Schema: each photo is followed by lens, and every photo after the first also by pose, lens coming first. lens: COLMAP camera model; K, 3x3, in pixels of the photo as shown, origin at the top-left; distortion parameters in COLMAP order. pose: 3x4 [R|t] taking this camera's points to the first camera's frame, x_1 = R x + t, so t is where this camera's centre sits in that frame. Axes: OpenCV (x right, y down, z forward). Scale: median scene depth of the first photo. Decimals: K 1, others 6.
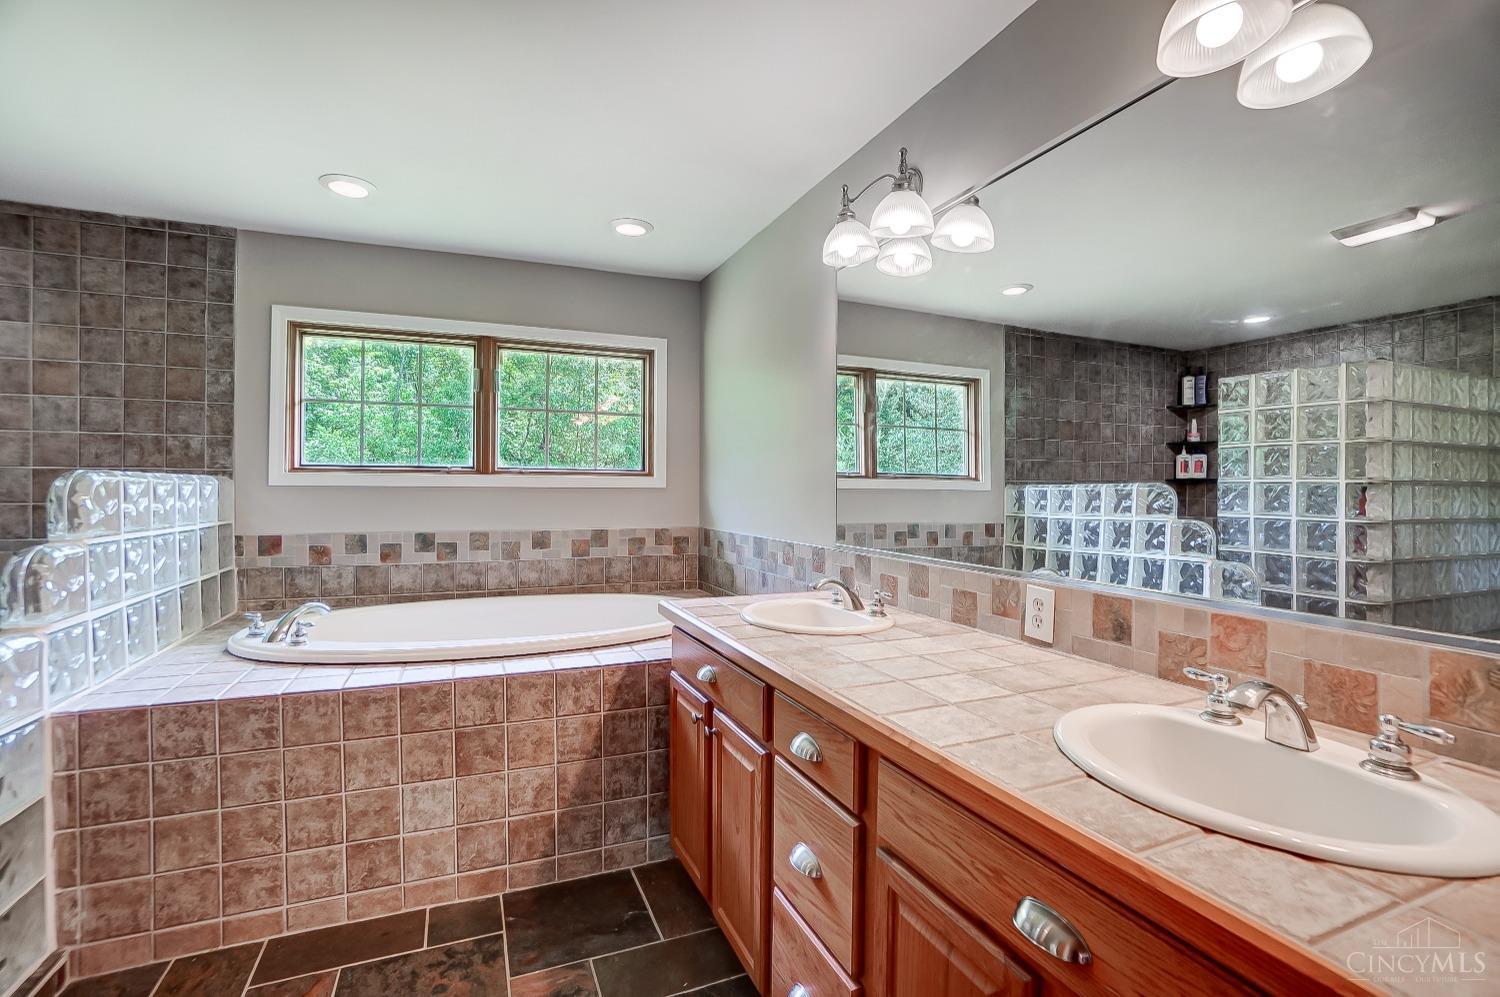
lens RADIAL K [[668.7, 0, 750.0], [0, 668.7, 498.5], [0, 0, 1]] dist [-0.067225, 0.024104]
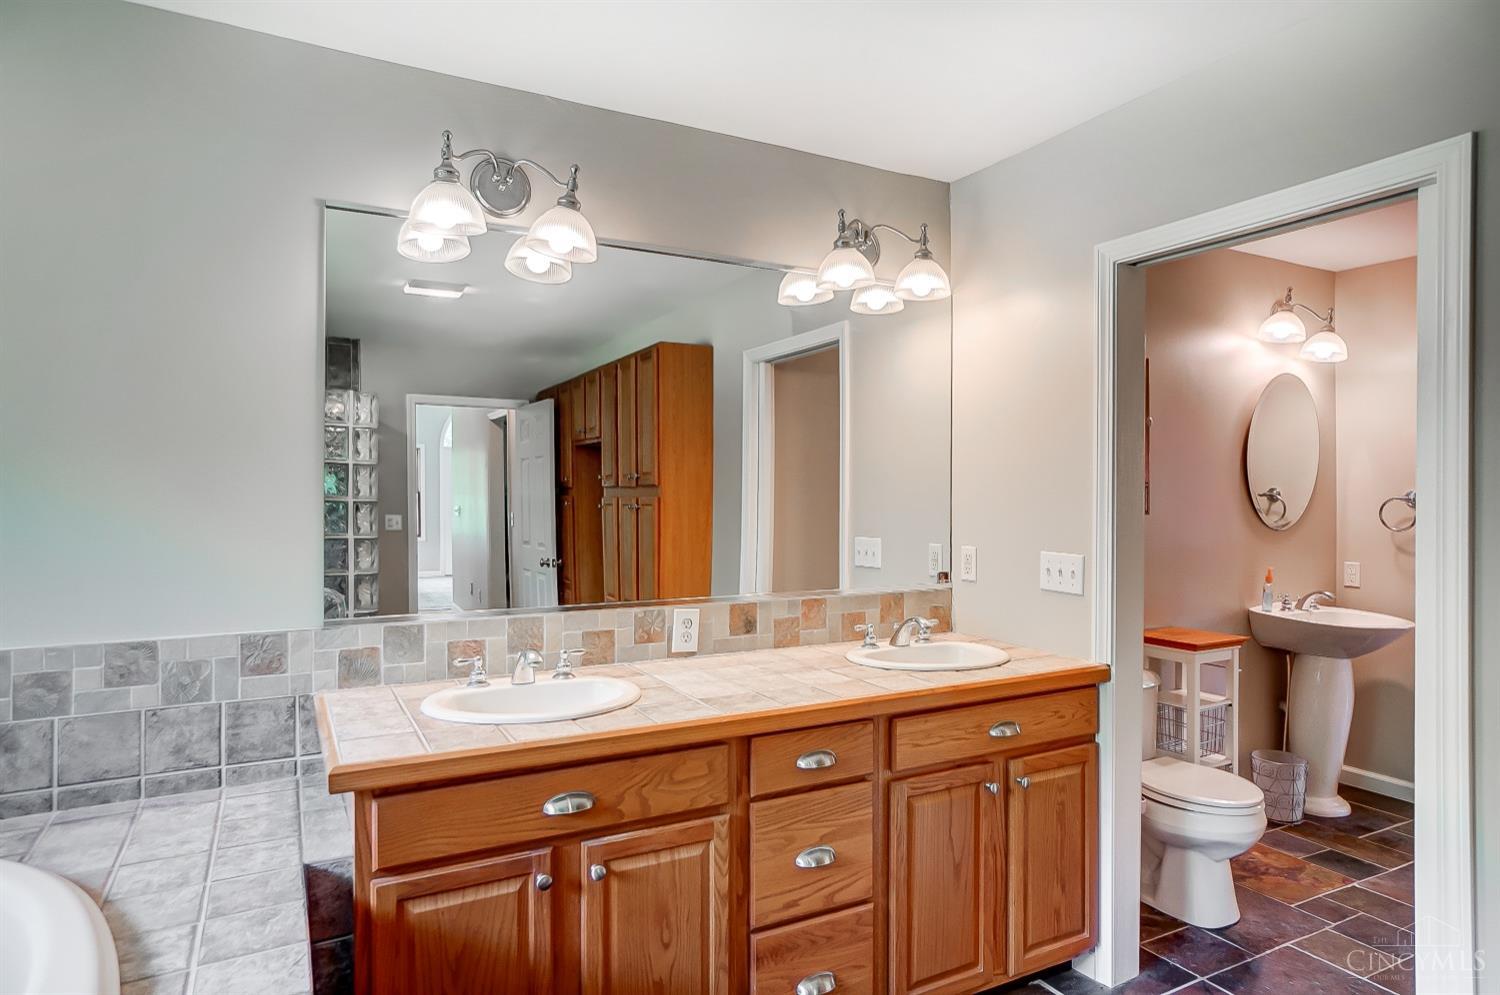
lens RADIAL K [[859.4, 0, 750.0], [0, 859.4, 497.5], [0, 0, 1]] dist [0.003563, 0.001475]
pose [[-0.091771, -0.013679, 0.995686, -0.662121], [0.008033, 0.999863, 0.014477, -0.055093], [-0.995748, 0.009327, -0.091649, 0.579608]]
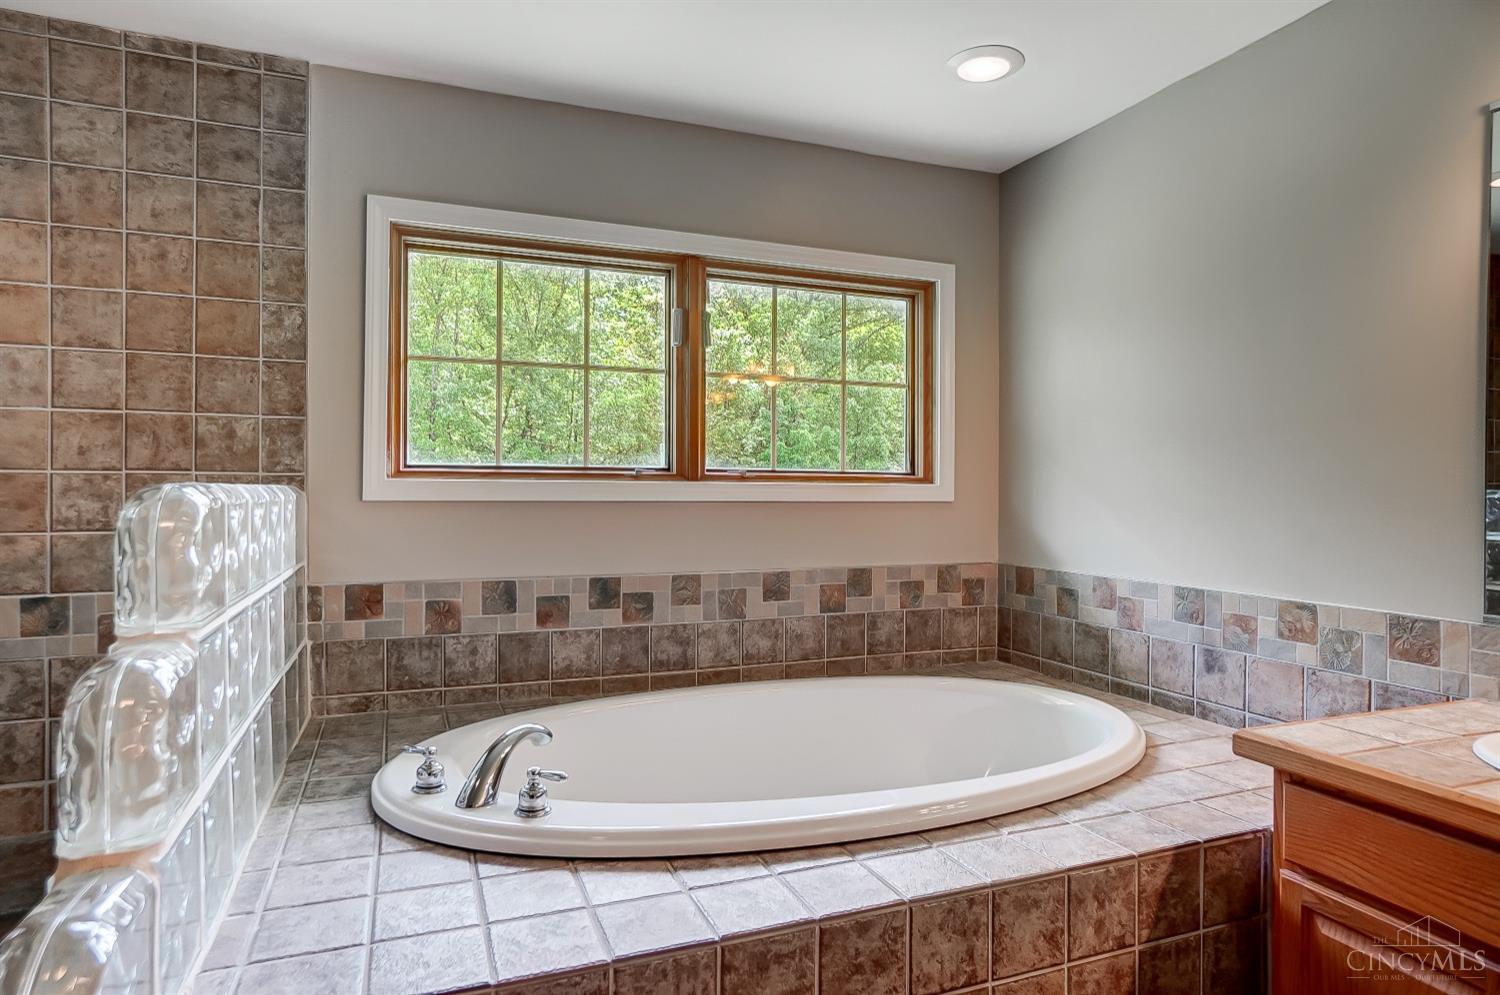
lens RADIAL K [[860.8, 0, 750.0], [0, 860.8, 497.5], [0, 0, 1]] dist [-0.027431, 0.028091]
pose [[0.999633, 0.000032, -0.027092, -0.383744], [-0.000149, 0.999991, -0.004335, -0.020496], [0.027092, 0.004337, 0.999624, 0.239023]]
